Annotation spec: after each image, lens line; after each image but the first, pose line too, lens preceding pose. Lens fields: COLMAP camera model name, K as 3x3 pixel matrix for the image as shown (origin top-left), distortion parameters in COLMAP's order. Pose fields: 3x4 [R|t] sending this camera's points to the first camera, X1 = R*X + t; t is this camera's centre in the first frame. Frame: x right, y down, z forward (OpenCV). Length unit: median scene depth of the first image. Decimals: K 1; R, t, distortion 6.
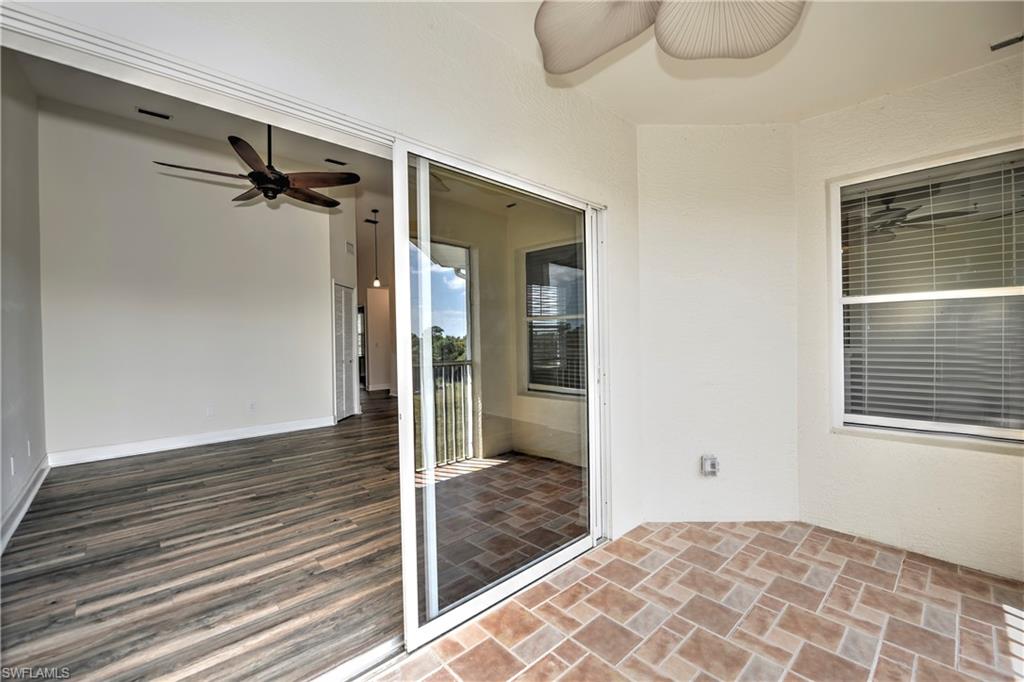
lens RADIAL K [[422.8, 0, 534.5], [0, 422.8, 334.2], [0, 0, 1]] dist [-0.015152, -0.000719]
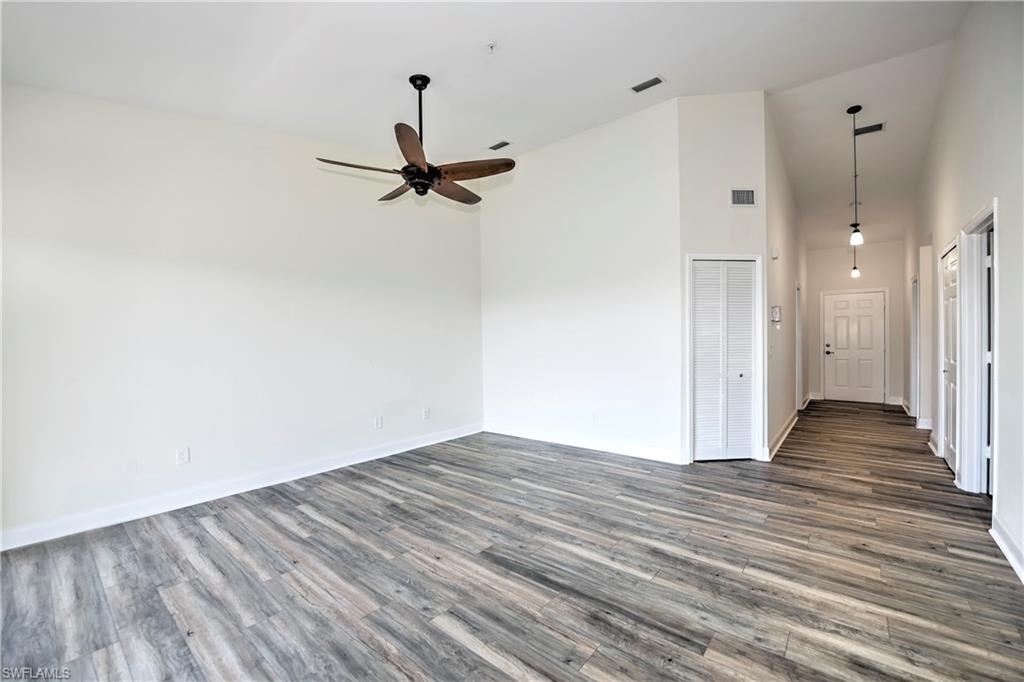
lens RADIAL K [[422.8, 0, 500.5], [0, 422.8, 349.3], [0, 0, 1]] dist [-0.015152, -0.000719]
pose [[0.072079, 0.042514, -0.996492, 0.351008], [0.025279, 0.998692, 0.044436, -0.027643], [0.997079, -0.028393, 0.070910, 1.160886]]
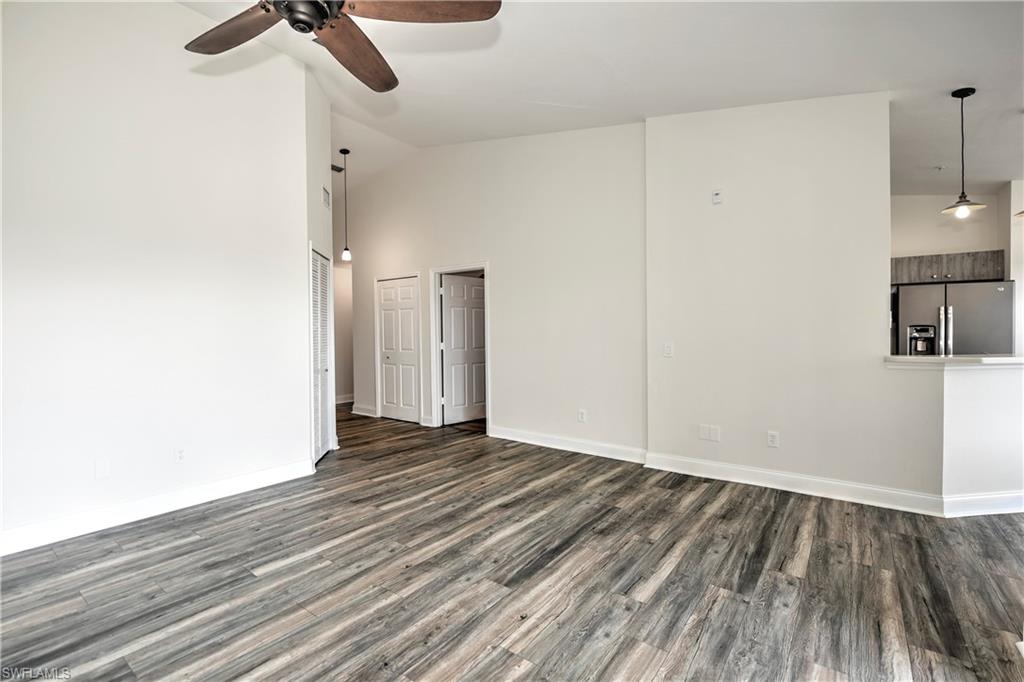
lens RADIAL K [[458.8, 0, 526.1], [0, 458.8, 327.4], [0, 0, 1]] dist [-0.009733, -0.001616]
pose [[0.986420, 0.017403, 0.163317, -0.493224], [-0.017160, 0.999849, -0.002900, -0.009133], [-0.163343, 0.000058, 0.986569, 0.491744]]
